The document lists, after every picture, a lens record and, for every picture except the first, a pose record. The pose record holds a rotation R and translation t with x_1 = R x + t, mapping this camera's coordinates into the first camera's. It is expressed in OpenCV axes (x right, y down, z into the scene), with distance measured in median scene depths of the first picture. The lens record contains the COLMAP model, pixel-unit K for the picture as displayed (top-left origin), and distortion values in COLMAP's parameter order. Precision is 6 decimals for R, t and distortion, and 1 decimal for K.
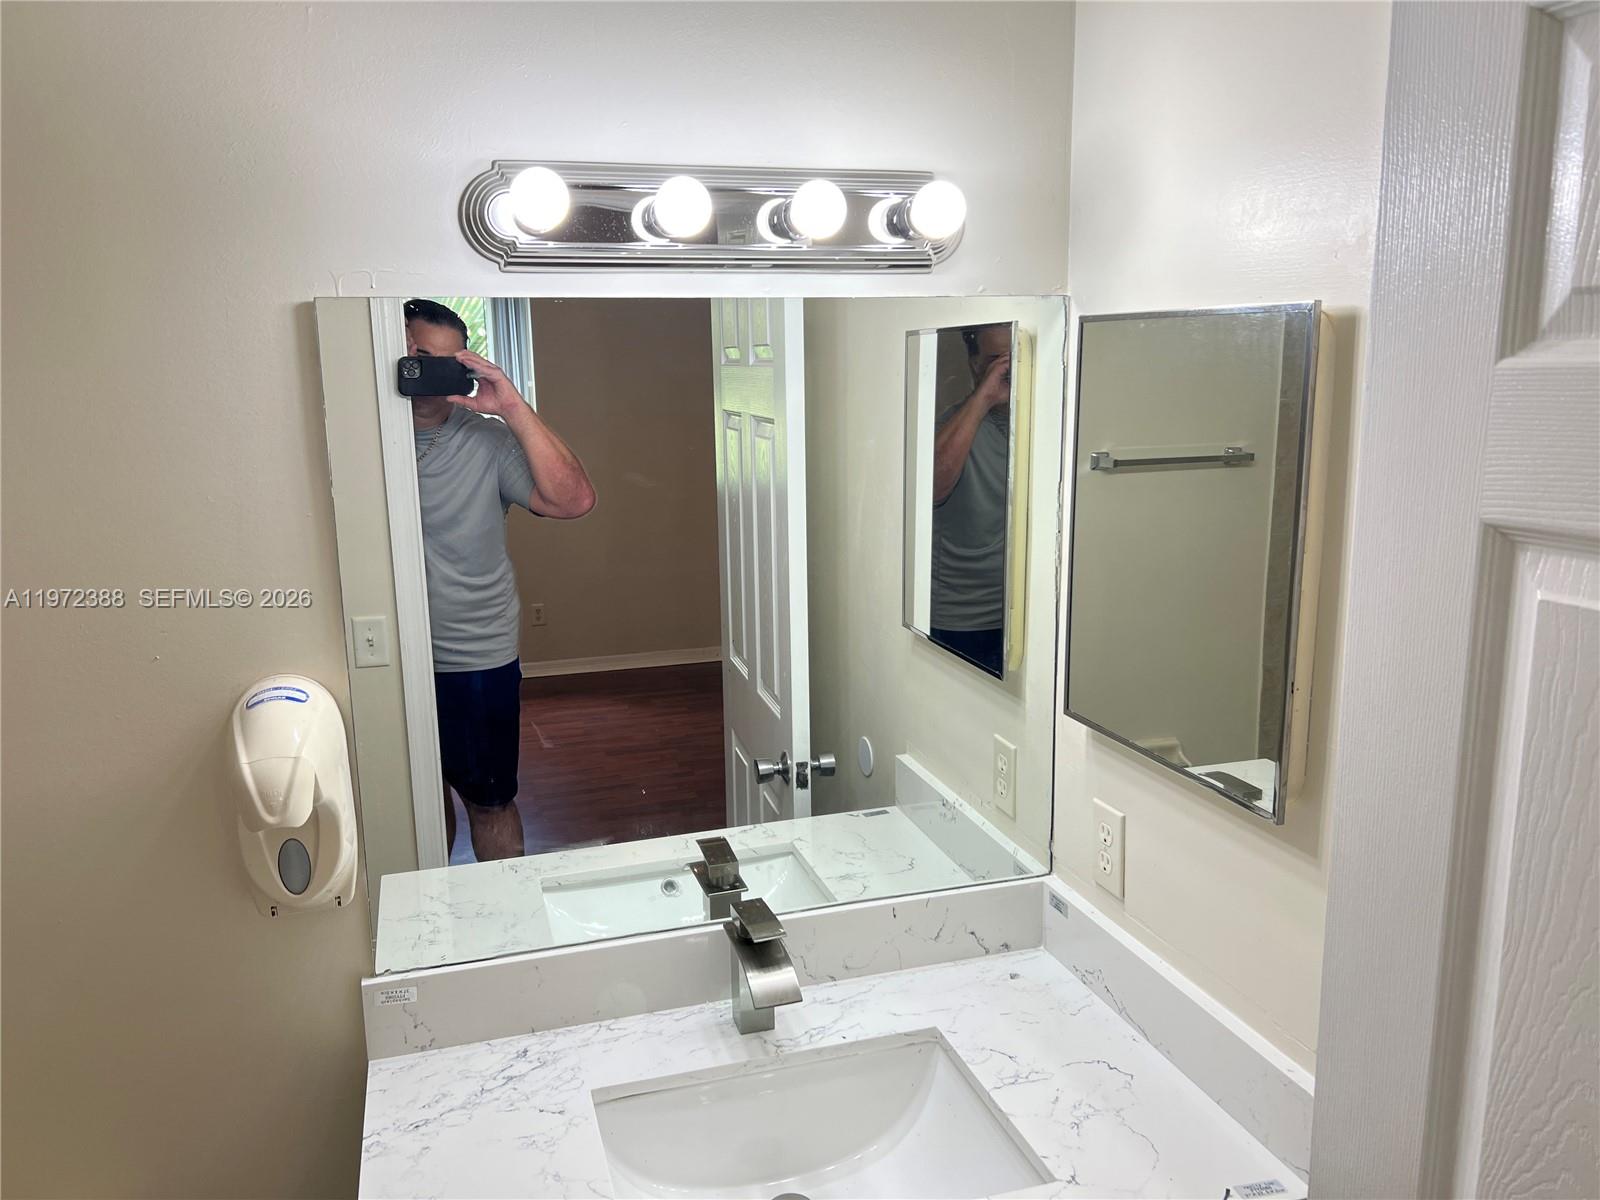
lens RADIAL K [[1229.0, 0, 800.9], [0, 1229.0, 599.7], [0, 0, 1]] dist [0.041487, -0.046785]
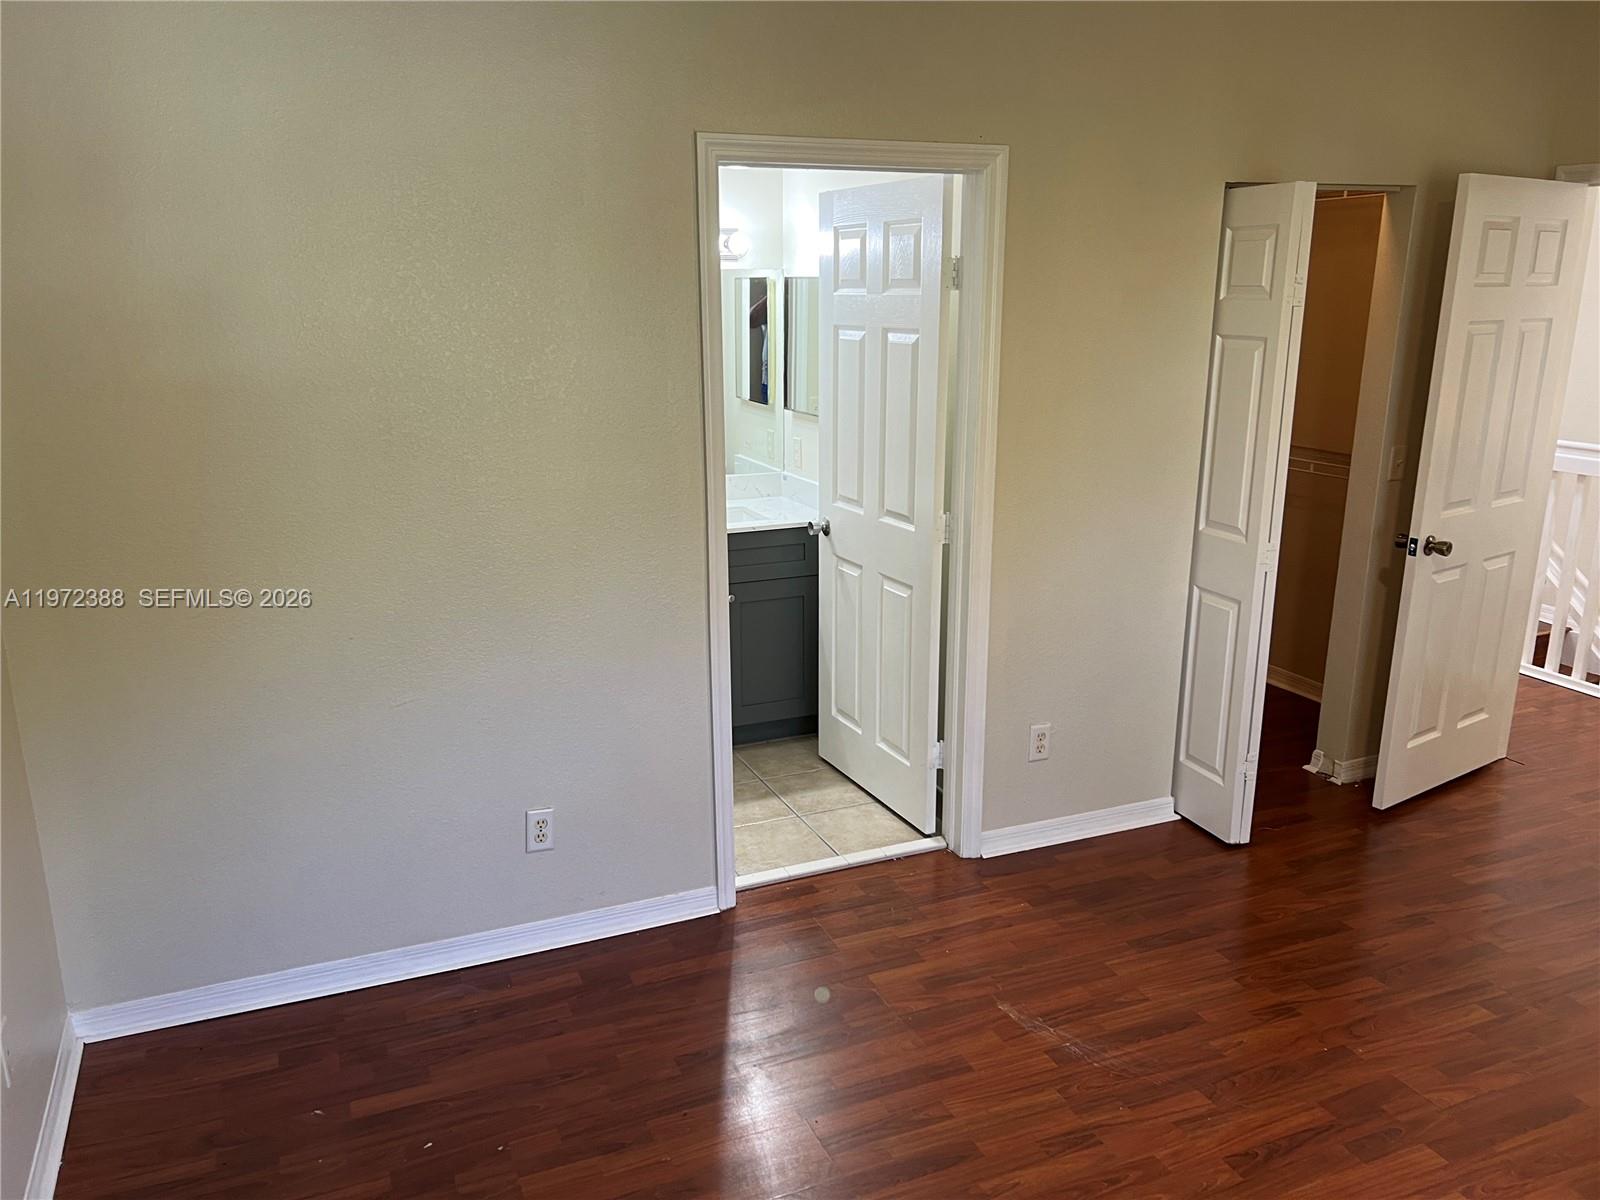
lens RADIAL K [[1229.0, 0, 794.6], [0, 1229.0, 606.6], [0, 0, 1]] dist [0.041487, -0.046785]
pose [[0.995950, -0.010224, 0.089330, -0.035114], [0.004832, 0.998165, 0.060362, 0.380583], [-0.089783, -0.059686, 0.994171, -1.966107]]
